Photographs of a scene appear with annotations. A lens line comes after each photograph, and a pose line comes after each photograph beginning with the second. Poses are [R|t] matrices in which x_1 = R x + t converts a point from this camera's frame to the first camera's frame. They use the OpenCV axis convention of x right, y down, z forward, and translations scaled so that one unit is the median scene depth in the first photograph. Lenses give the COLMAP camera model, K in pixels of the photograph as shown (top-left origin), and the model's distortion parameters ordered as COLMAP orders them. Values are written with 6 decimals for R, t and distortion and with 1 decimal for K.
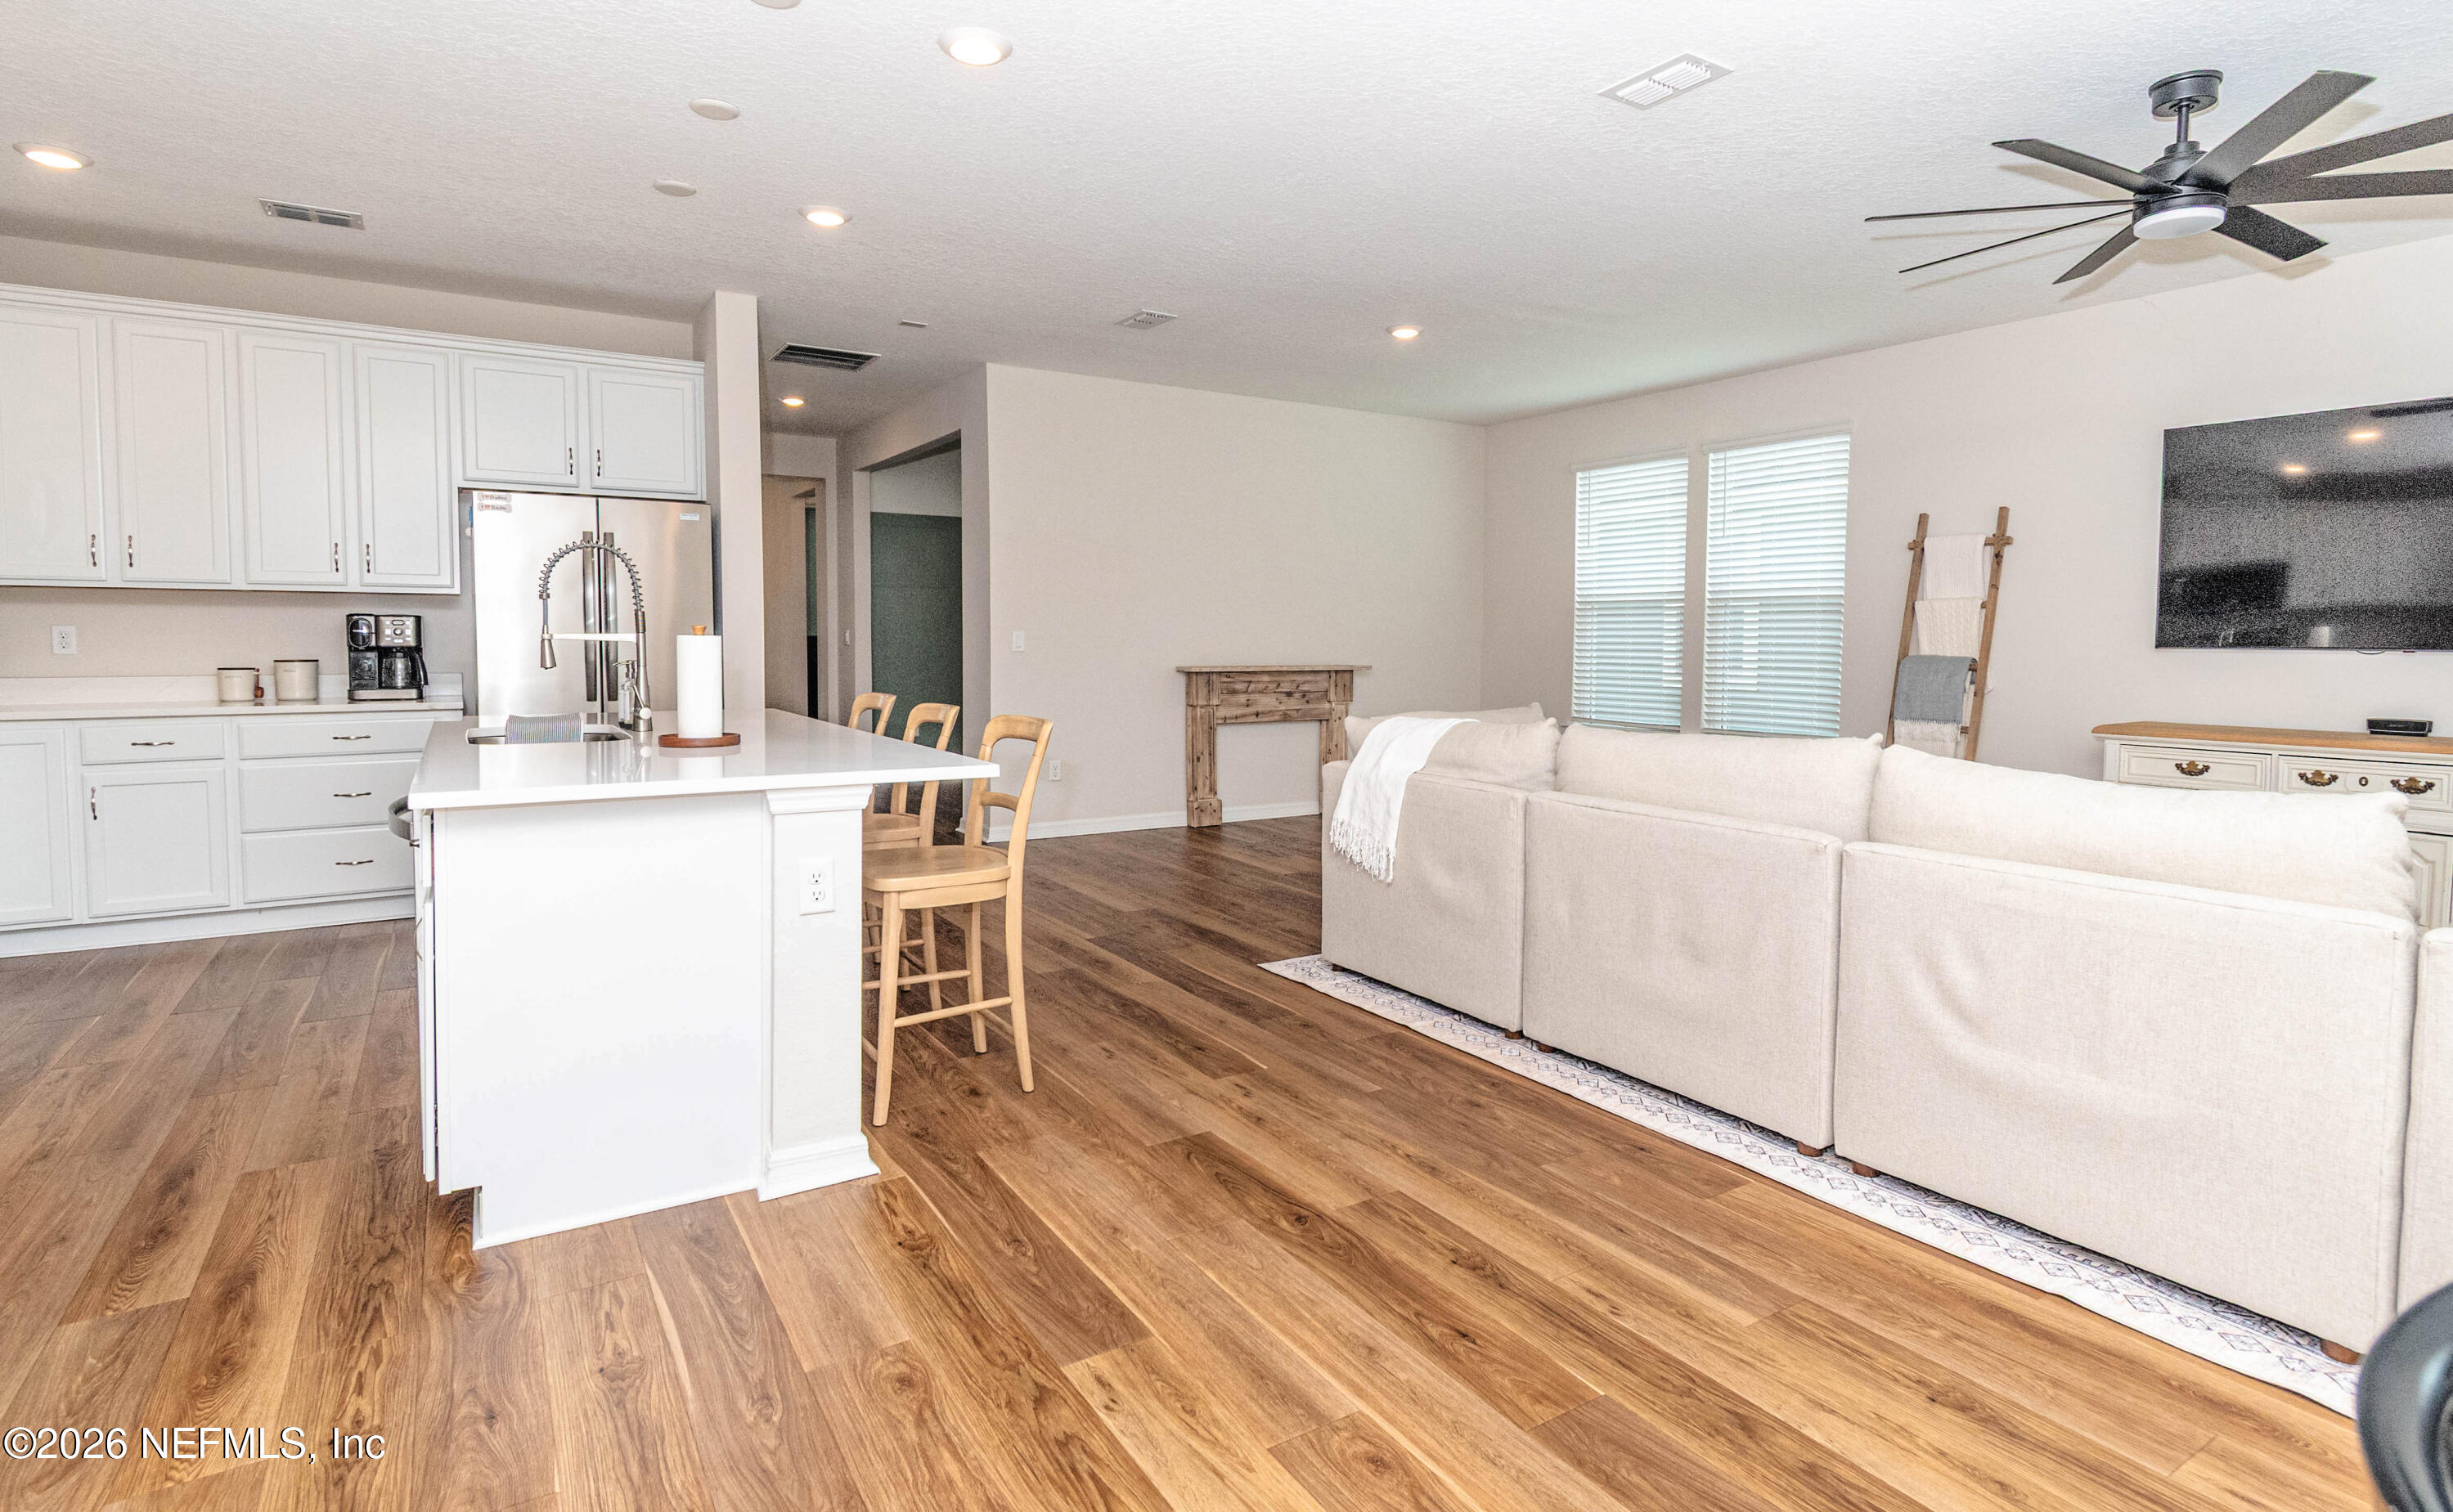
lens RADIAL K [[1220.2, 0, 1227.6], [0, 1220.2, 681.1], [0, 0, 1]] dist [0.002887, 0.000068]
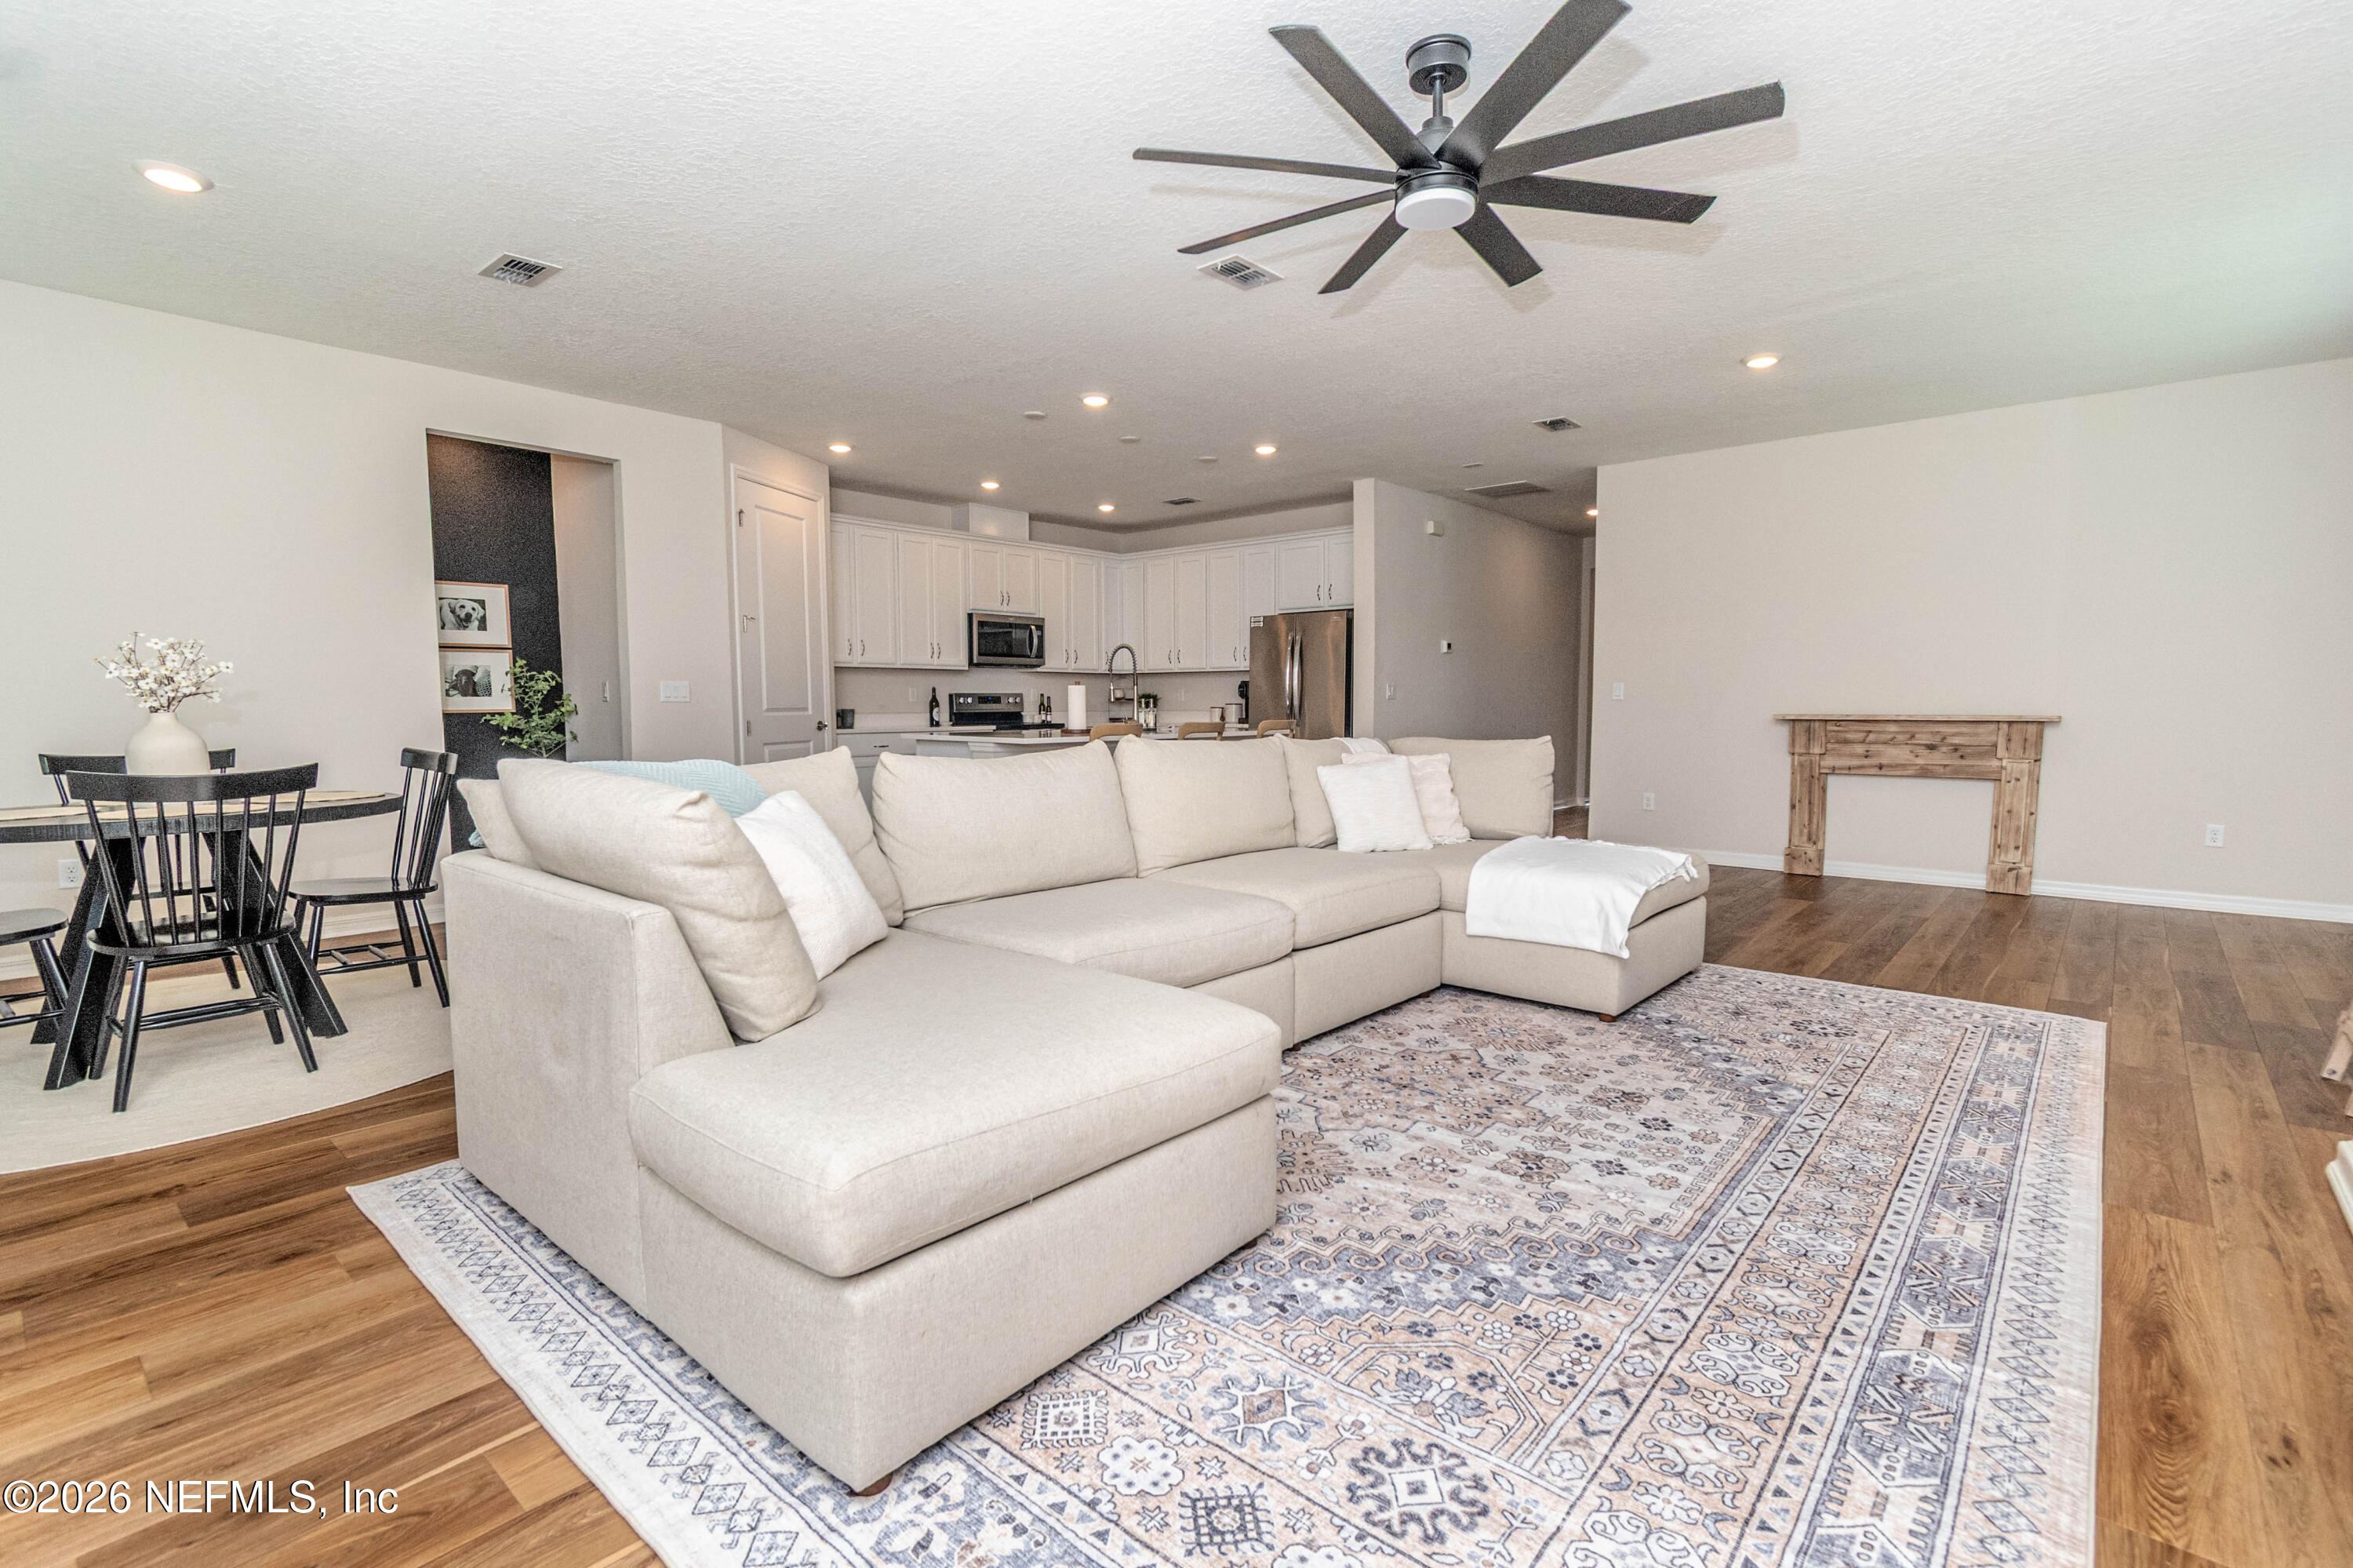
lens RADIAL K [[1075.4, 0, 1175.9], [0, 1075.4, 791.6], [0, 0, 1]] dist [0.002614, 0.000249]
pose [[0.285844, 0.072667, -0.955517, 1.406561], [-0.030996, 0.997300, 0.066572, 0.017417], [0.957775, 0.010588, 0.287324, 0.531909]]
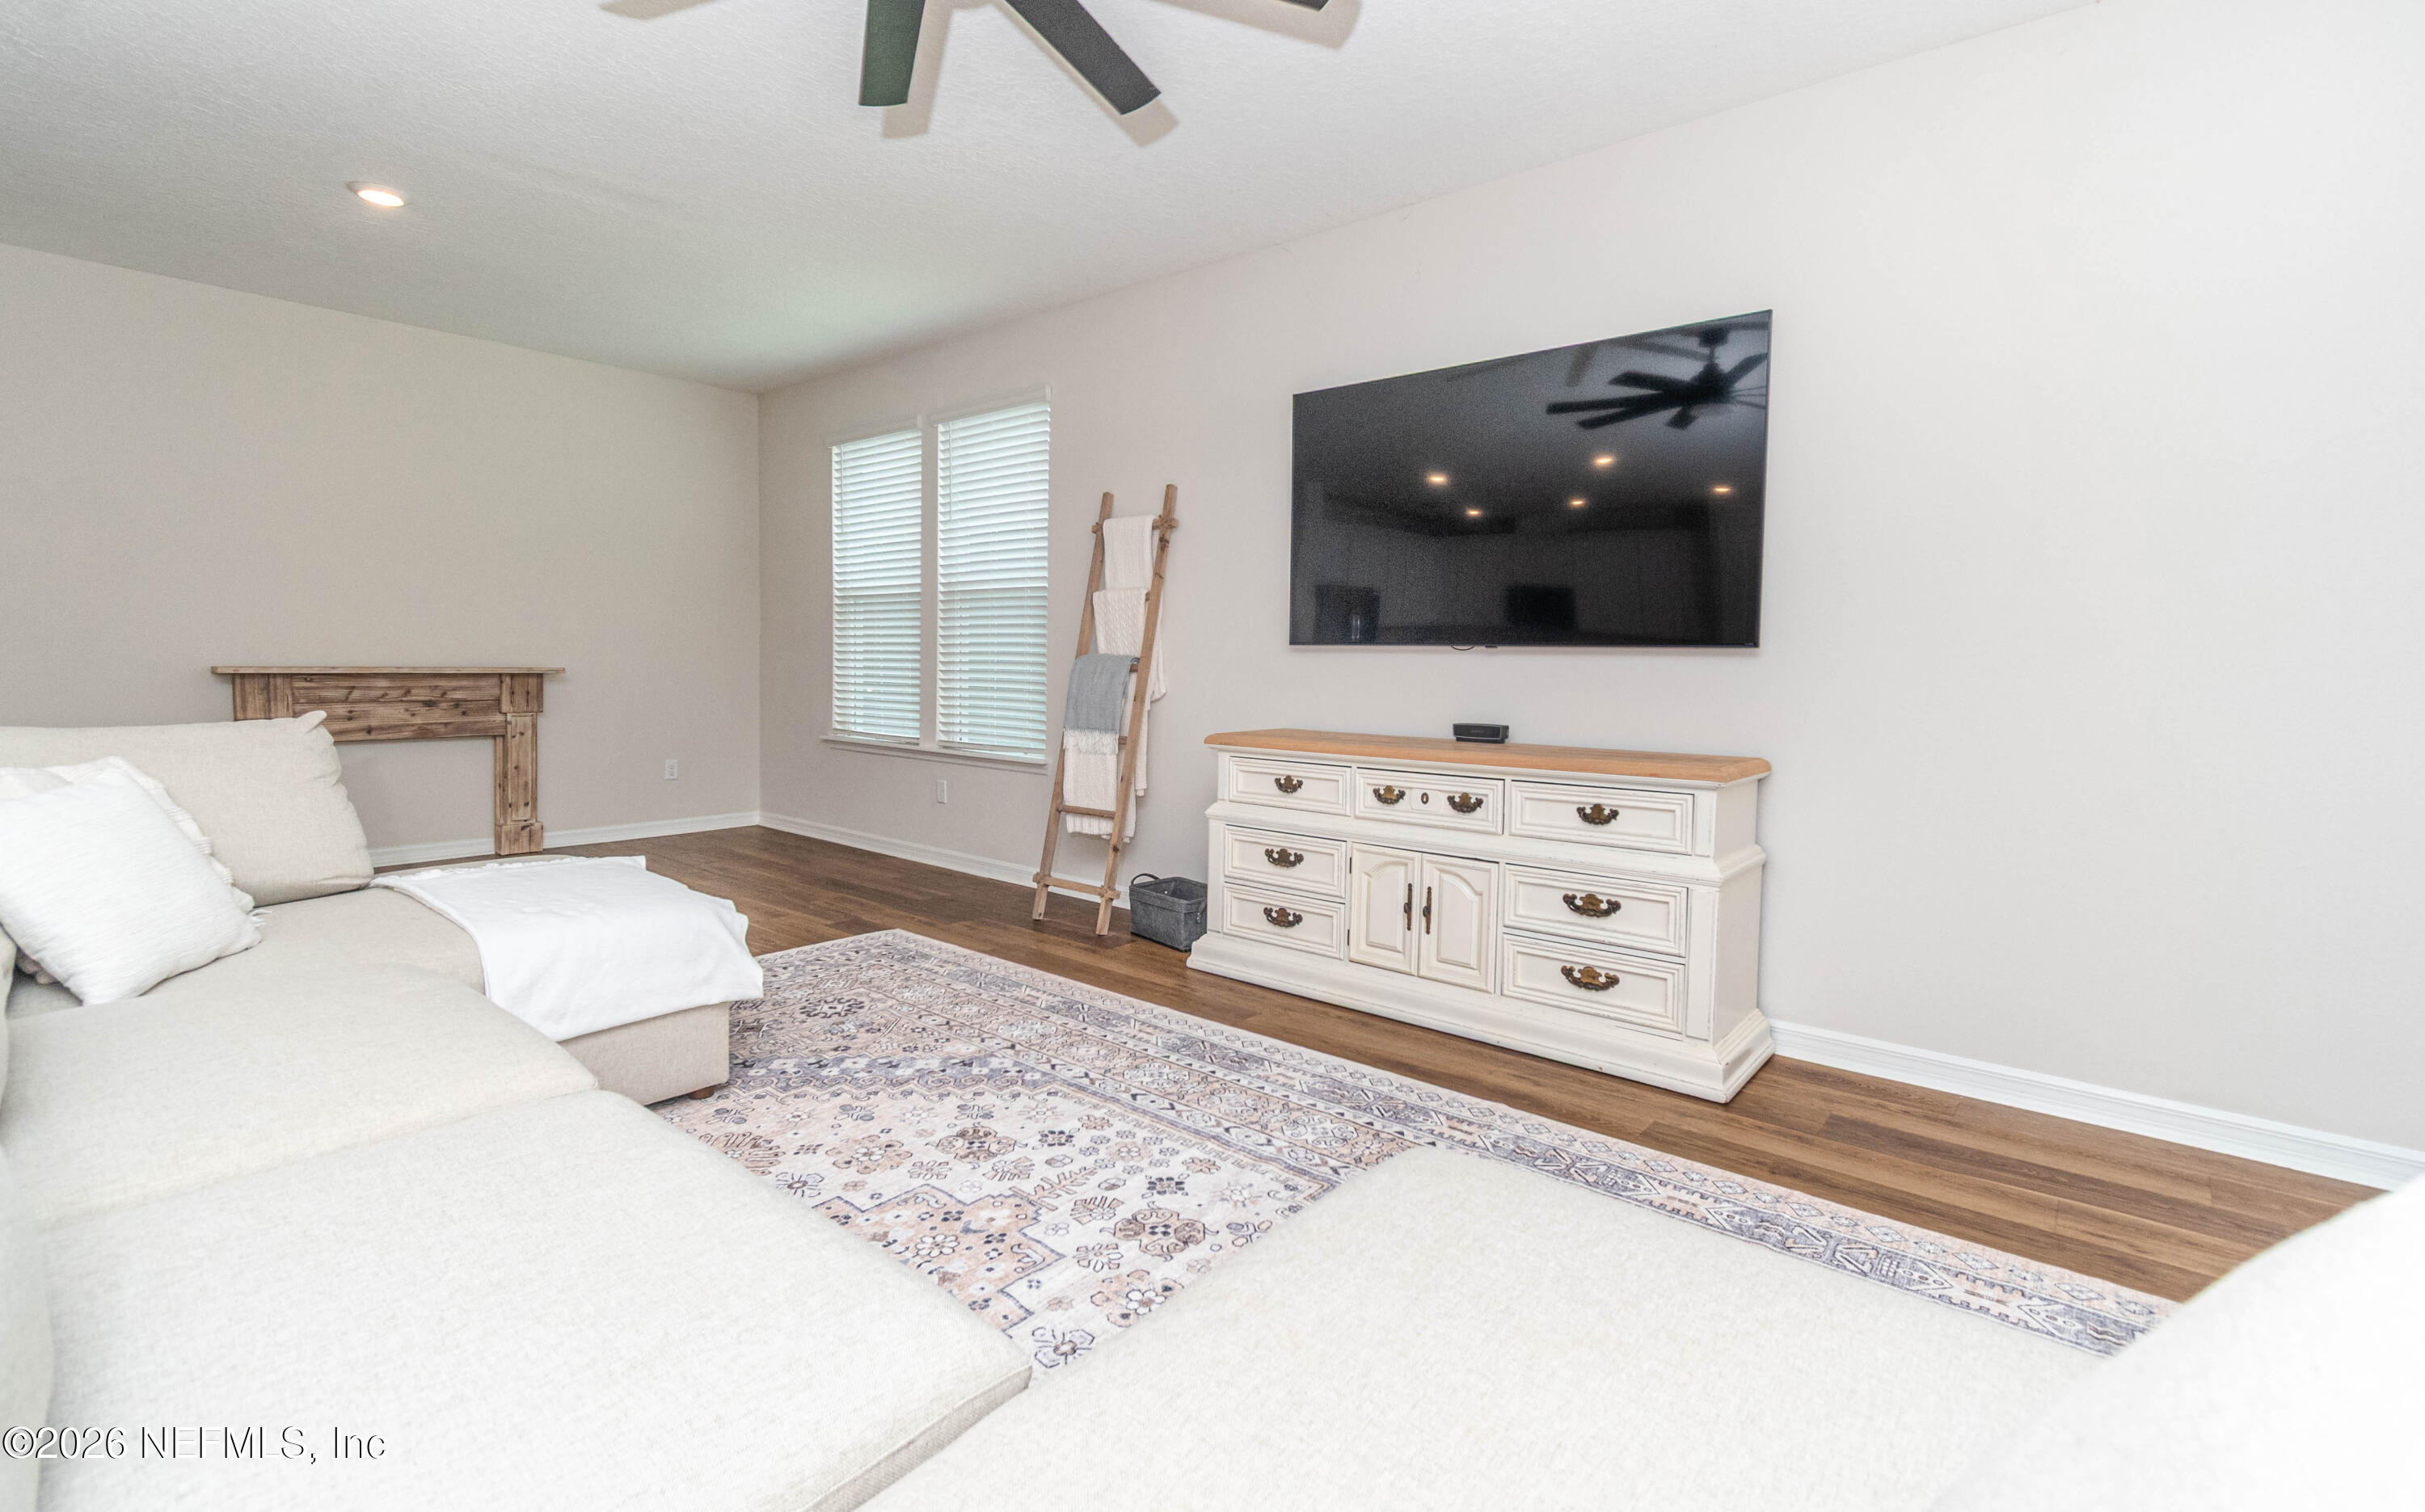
lens RADIAL K [[1080.0, 0, 1227.2], [0, 1080.0, 705.0], [0, 0, 1]] dist [0.000904, 0.000140]
pose [[0.950389, -0.003697, 0.311042, 0.695593], [0.001051, 0.999962, 0.008675, 0.013227], [-0.311062, -0.007918, 0.950357, 0.402063]]
